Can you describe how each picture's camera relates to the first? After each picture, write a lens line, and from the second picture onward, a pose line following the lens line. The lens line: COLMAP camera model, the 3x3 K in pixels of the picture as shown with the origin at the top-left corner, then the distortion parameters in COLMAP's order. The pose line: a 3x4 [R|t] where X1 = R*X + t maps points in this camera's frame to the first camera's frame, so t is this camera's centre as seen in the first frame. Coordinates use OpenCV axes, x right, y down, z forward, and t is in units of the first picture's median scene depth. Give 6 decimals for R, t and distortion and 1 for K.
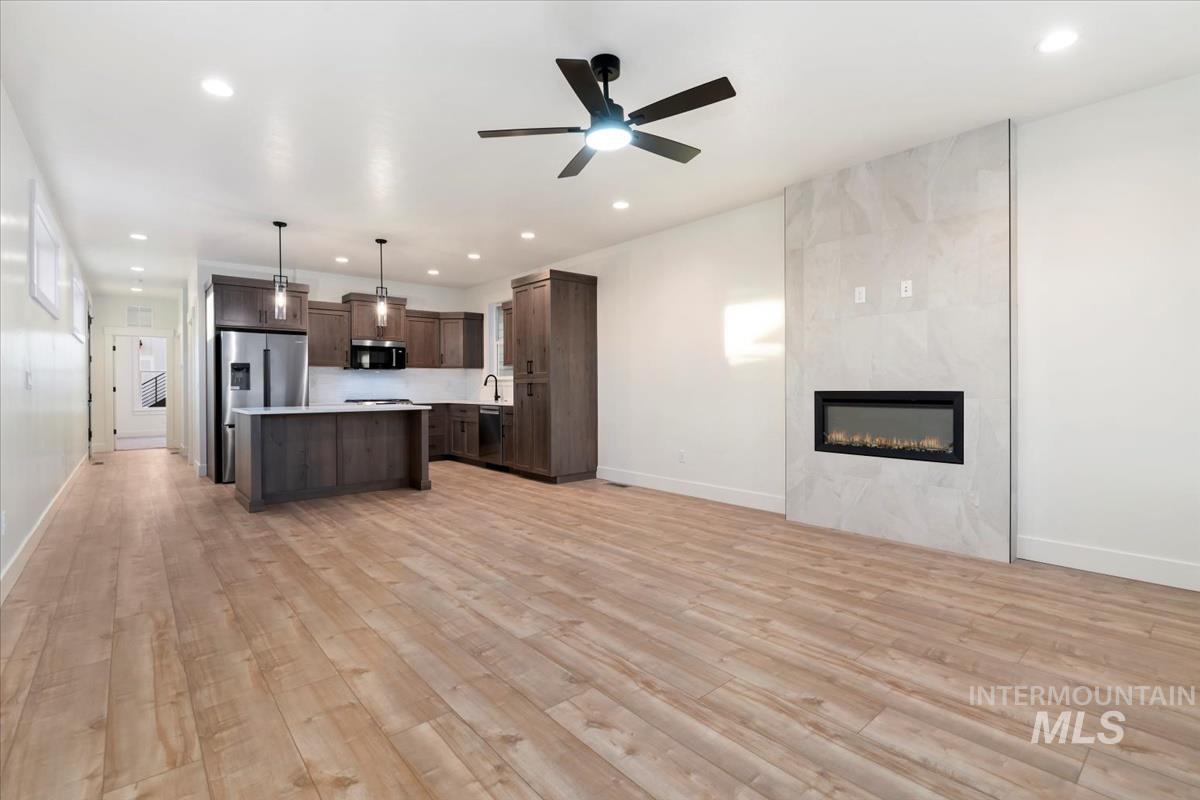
lens RADIAL K [[548.2, 0, 600.7], [0, 548.2, 389.4], [0, 0, 1]] dist [-0.000006, -0.000011]
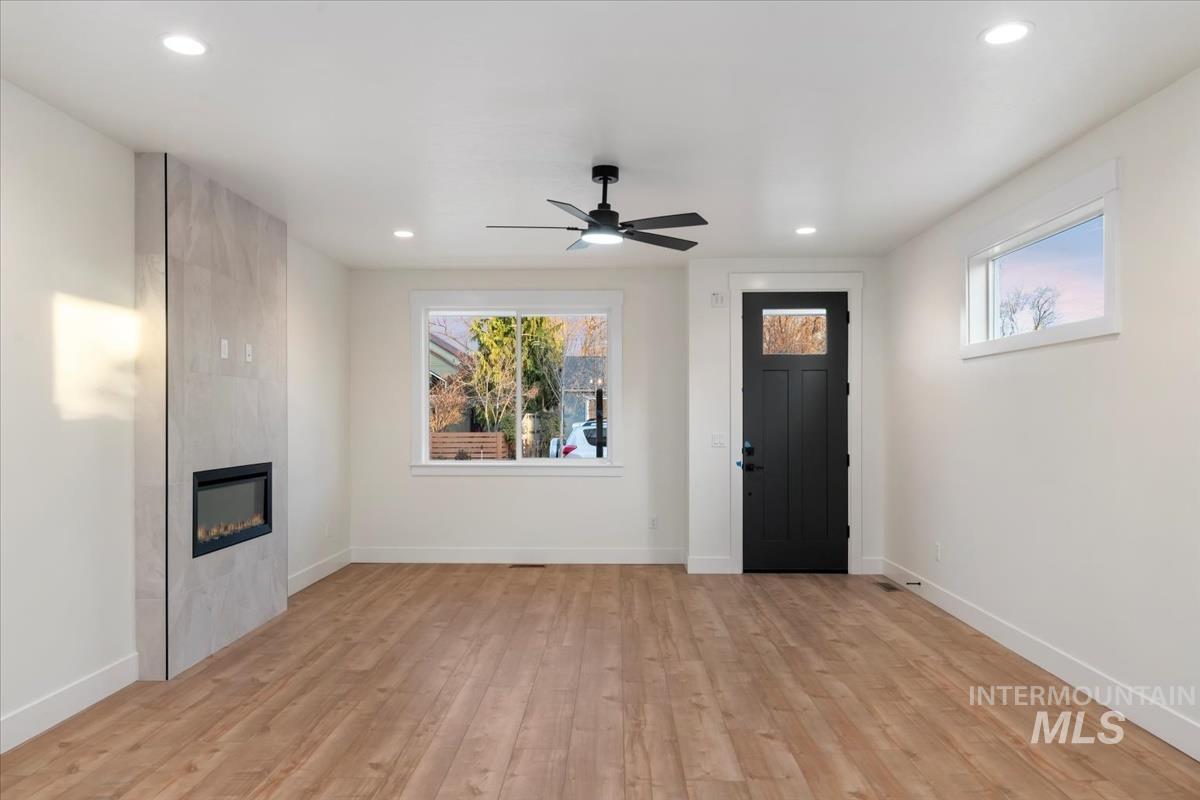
lens RADIAL K [[819.0, 0, 598.0], [0, 819.0, 417.8], [0, 0, 1]] dist [-0.001245, -0.000471]
pose [[-0.746781, 0.008002, 0.665022, -2.468183], [0.009354, 0.999955, -0.001528, -0.214223], [-0.665005, 0.005080, -0.746822, 5.157492]]
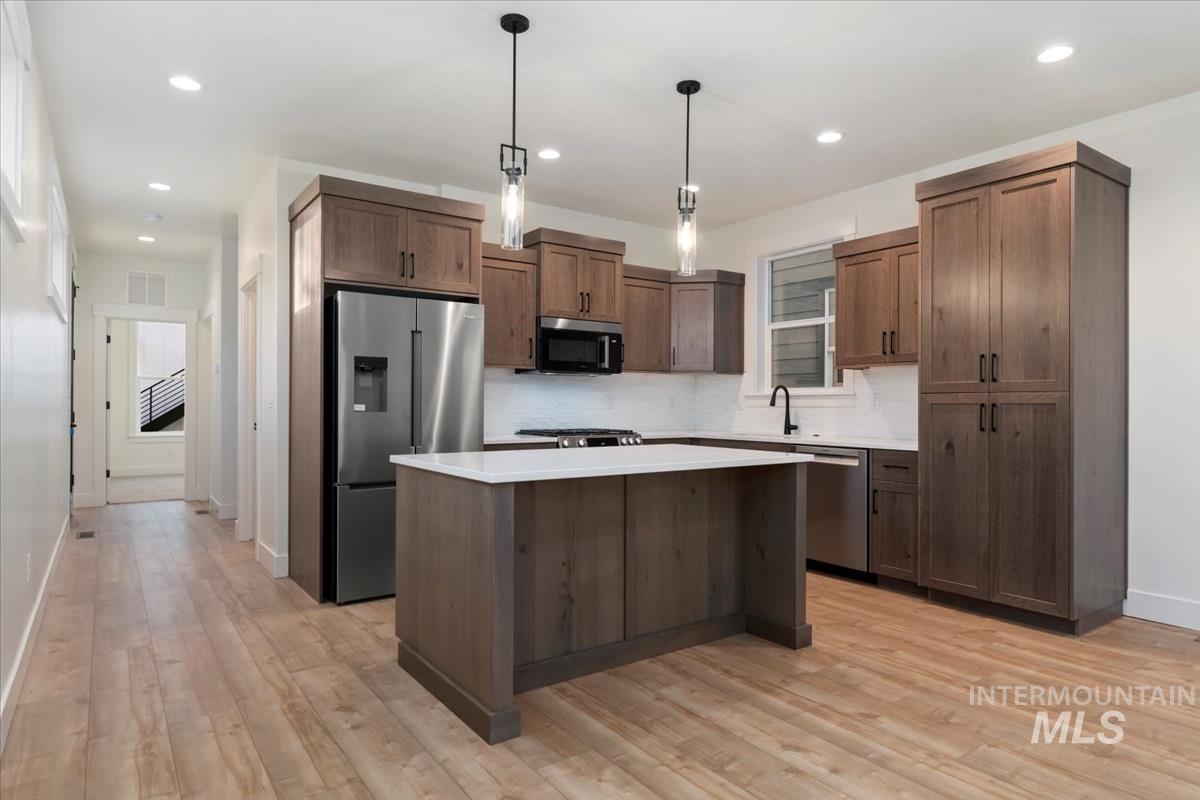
lens RADIAL K [[696.3, 0, 600.0], [0, 696.3, 400.0], [0, 0, 1]] dist [0.006422, 0.000878]
pose [[0.995966, 0.008798, -0.089302, -0.300881], [-0.009737, 0.999902, -0.010080, -0.004084], [0.089205, 0.010909, 0.995954, 0.302108]]
